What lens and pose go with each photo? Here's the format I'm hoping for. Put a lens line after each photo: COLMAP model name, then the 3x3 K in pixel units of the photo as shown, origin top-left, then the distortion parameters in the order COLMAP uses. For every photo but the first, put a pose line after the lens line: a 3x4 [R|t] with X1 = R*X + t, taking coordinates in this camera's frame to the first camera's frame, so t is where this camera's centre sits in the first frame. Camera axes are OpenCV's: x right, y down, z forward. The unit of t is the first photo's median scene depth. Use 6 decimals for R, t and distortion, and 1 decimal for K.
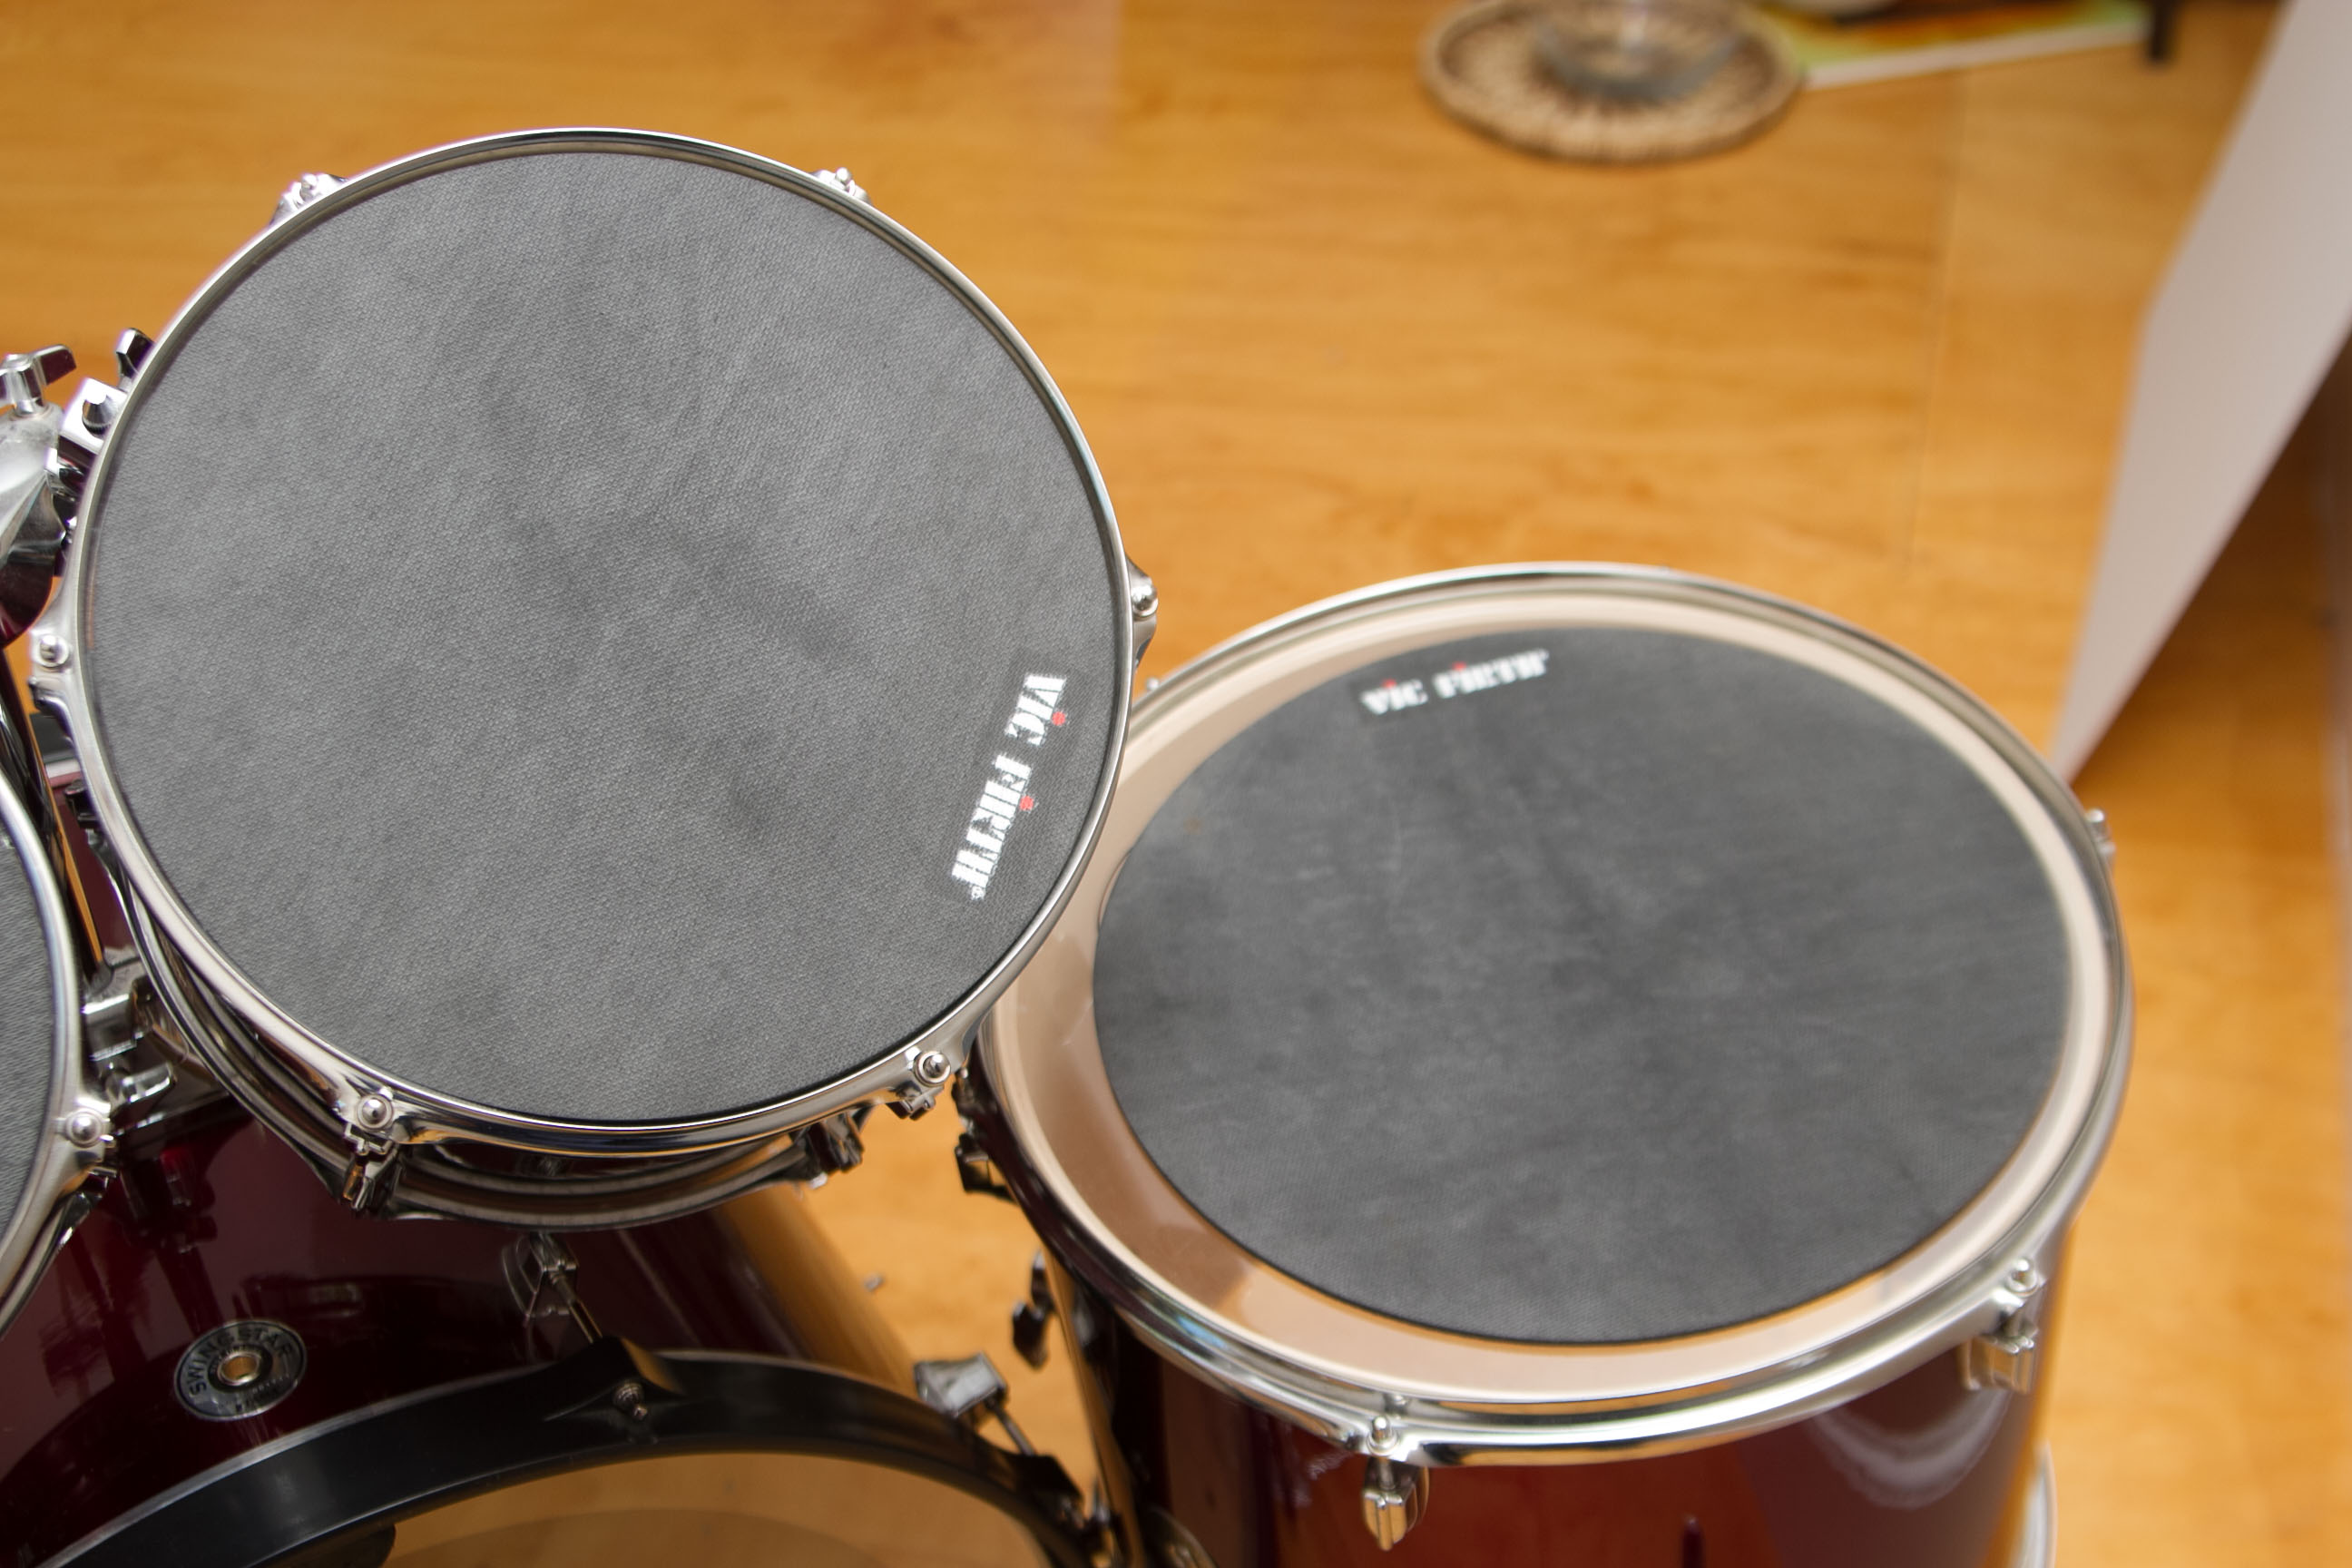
lens RADIAL K [[2932.2, 0, 1184.5], [0, 2932.2, 785.9], [0, 0, 1]] dist [-0.106203, 0.000000]
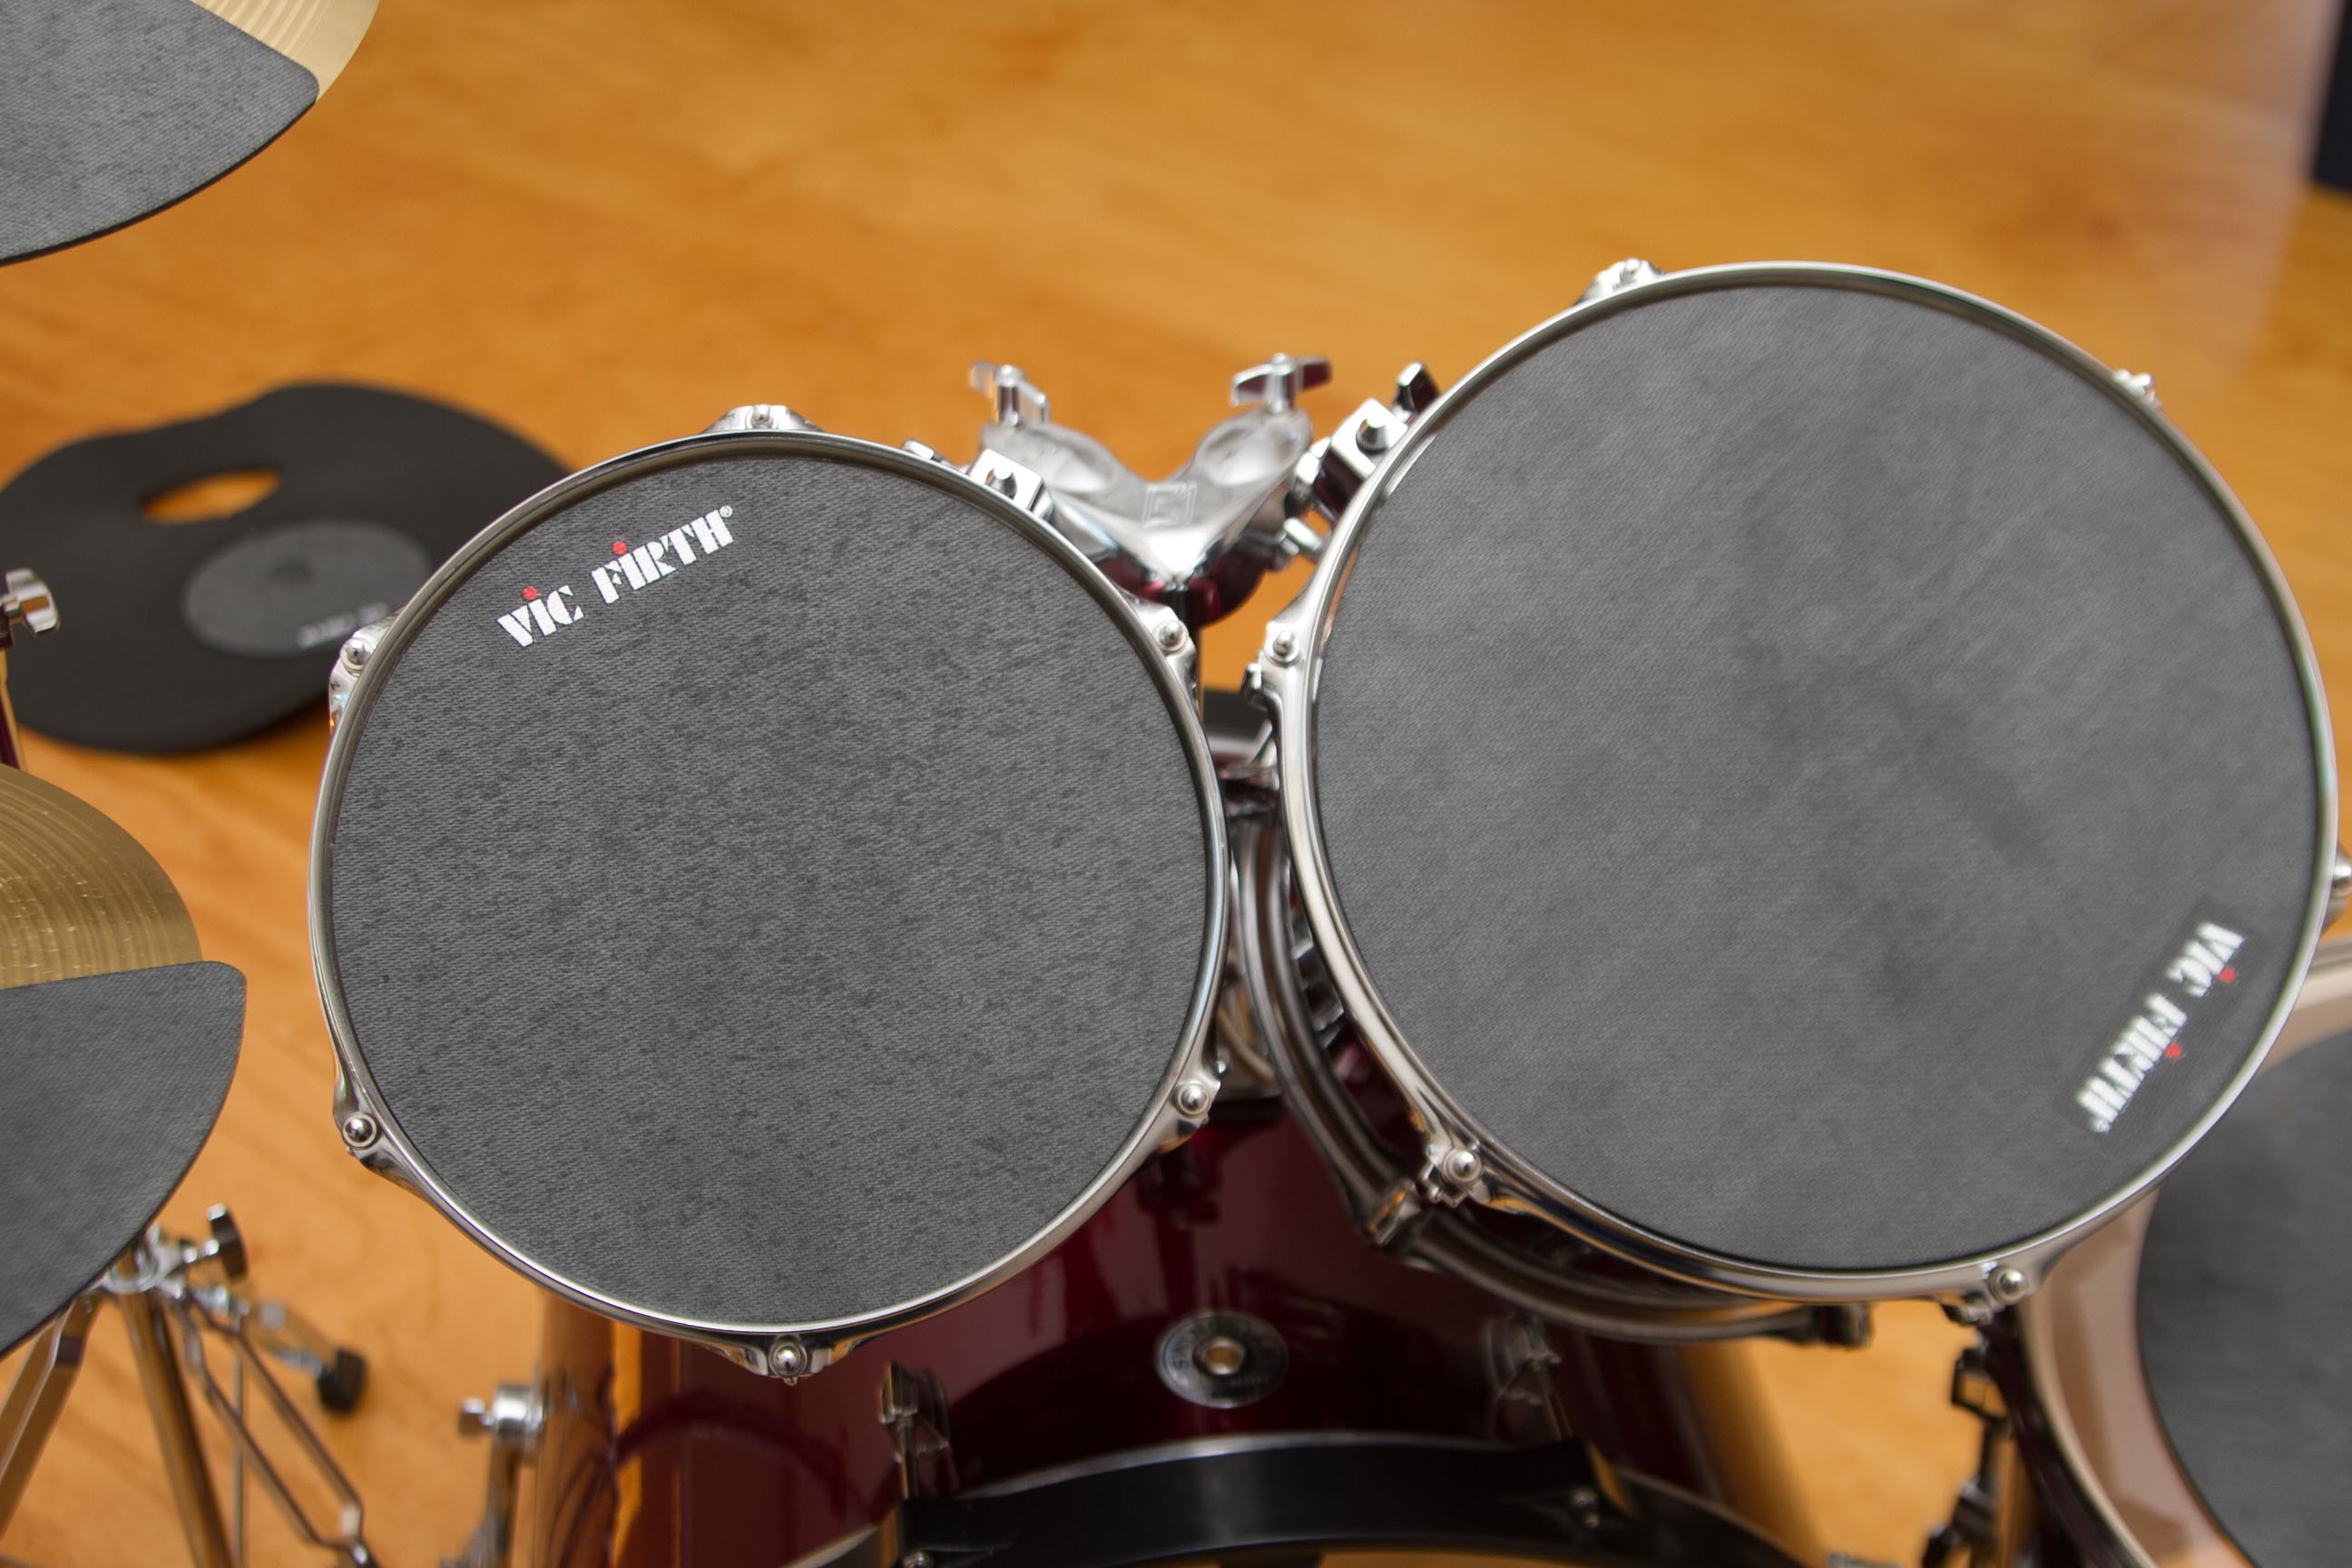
lens RADIAL K [[2932.2, 0, 1171.5], [0, 2932.2, 785.6], [0, 0, 1]] dist [-0.106203, 0.000000]
pose [[0.921860, 0.260591, -0.286823, -0.108849], [-0.271534, 0.962427, 0.001685, 0.009977], [0.276485, 0.076328, 0.957982, -0.018172]]
